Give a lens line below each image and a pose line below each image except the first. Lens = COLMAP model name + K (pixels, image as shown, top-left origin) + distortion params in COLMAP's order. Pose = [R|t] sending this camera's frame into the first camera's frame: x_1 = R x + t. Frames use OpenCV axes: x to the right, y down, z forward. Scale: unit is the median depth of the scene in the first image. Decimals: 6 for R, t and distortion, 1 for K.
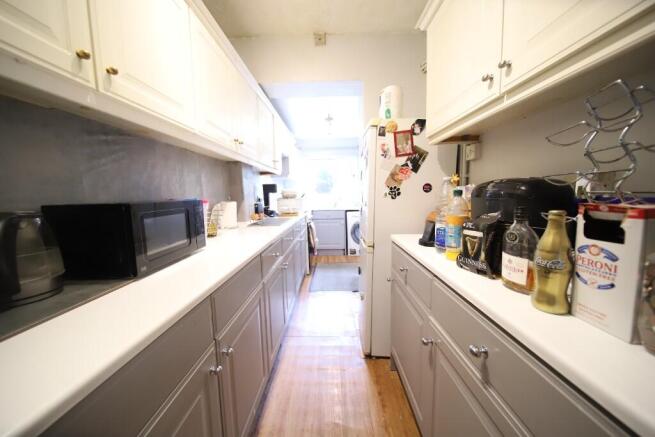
lens RADIAL K [[234.3, 0, 328.3], [0, 234.3, 220.1], [0, 0, 1]] dist [-0.009856, -0.000036]
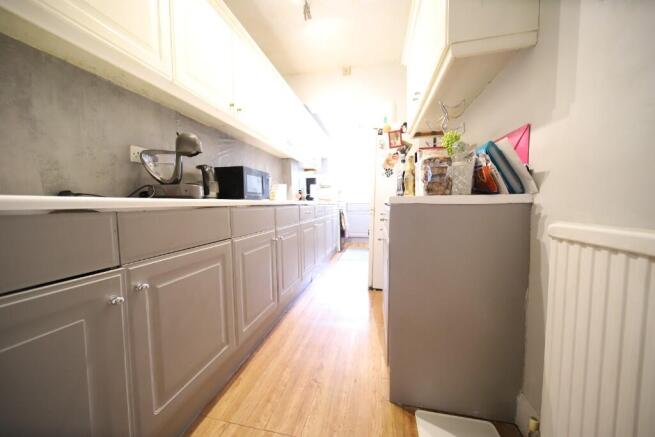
lens RADIAL K [[234.3, 0, 325.9], [0, 234.3, 217.0], [0, 0, 1]] dist [-0.009856, -0.000036]
pose [[0.979703, 0.025199, -0.198864, 0.135998], [-0.033978, 0.998587, -0.040858, 0.164255], [0.197553, 0.046786, 0.979175, -0.353422]]
